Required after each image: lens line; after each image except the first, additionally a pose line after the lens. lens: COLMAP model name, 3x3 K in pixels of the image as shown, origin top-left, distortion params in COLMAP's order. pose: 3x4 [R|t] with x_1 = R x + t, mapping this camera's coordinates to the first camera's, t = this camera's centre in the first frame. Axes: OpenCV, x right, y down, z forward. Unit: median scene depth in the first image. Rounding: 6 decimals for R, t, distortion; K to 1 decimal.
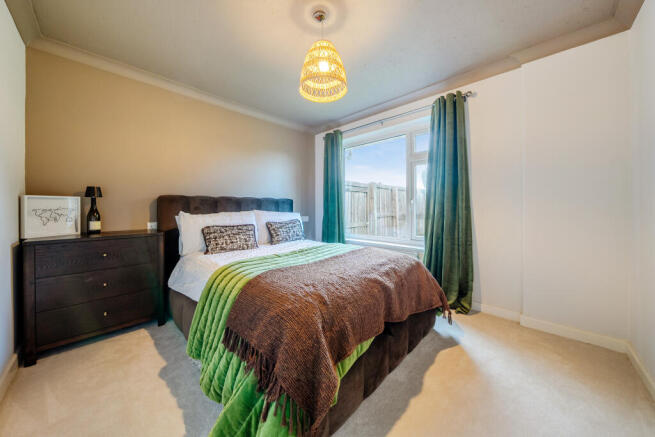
lens RADIAL K [[225.3, 0, 327.5], [0, 225.3, 218.5], [0, 0, 1]] dist [-0.000537, -0.000042]
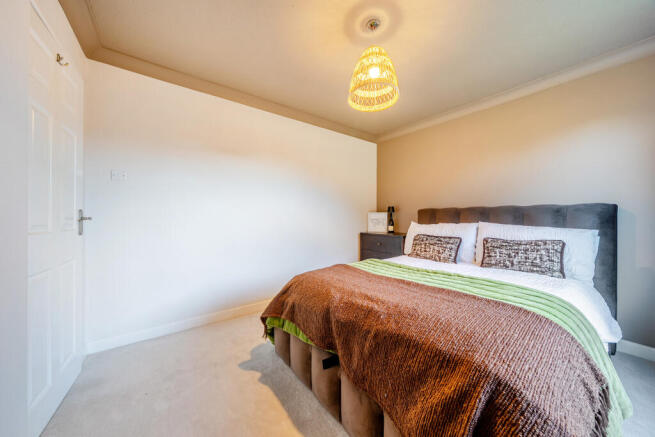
lens RADIAL K [[225.3, 0, 327.5], [0, 225.3, 218.5], [0, 0, 1]] dist [-0.000537, -0.000042]
pose [[-0.148539, 0.003608, -0.988900, 0.716646], [-0.051108, 0.998629, 0.011320, -0.037150], [0.987585, 0.052222, -0.148151, 0.708280]]
